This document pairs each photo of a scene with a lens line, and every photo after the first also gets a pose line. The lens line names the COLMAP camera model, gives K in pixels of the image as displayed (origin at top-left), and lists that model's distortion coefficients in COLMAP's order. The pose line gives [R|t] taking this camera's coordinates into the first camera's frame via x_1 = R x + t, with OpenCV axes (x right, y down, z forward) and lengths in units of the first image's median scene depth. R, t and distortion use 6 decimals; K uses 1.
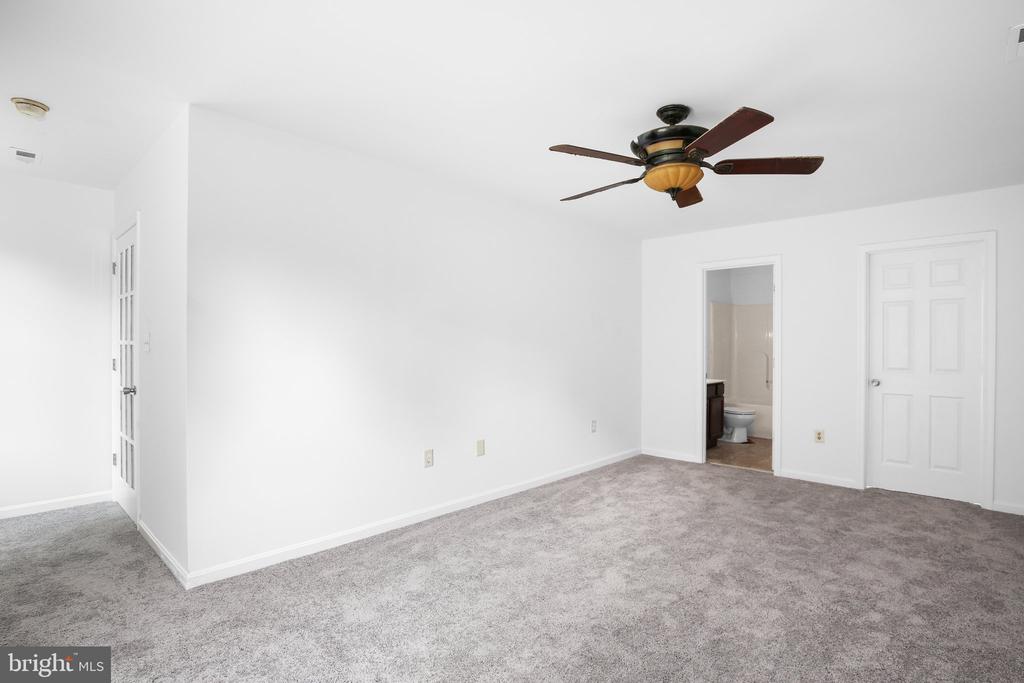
lens RADIAL K [[503.4, 0, 519.3], [0, 503.4, 334.1], [0, 0, 1]] dist [-0.038523, 0.013019]
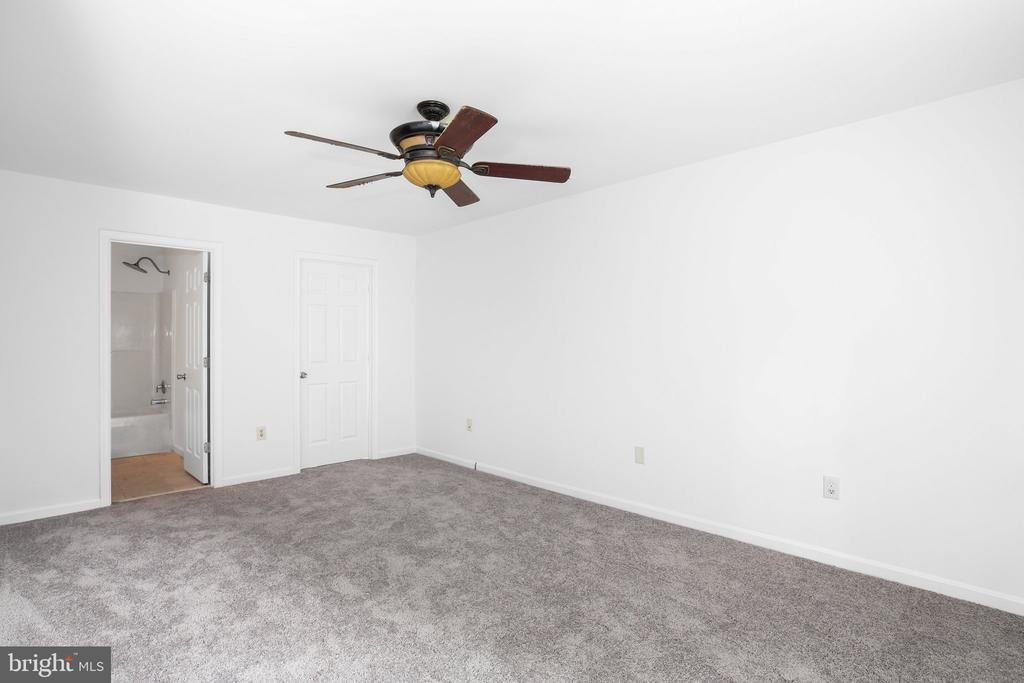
lens RADIAL K [[503.4, 0, 519.3], [0, 503.4, 334.1], [0, 0, 1]] dist [-0.038523, 0.013019]
pose [[0.047274, 0.009899, 0.998833, -0.474199], [-0.021690, 0.999725, -0.008882, 0.003122], [-0.998646, -0.021245, 0.047476, 0.545475]]
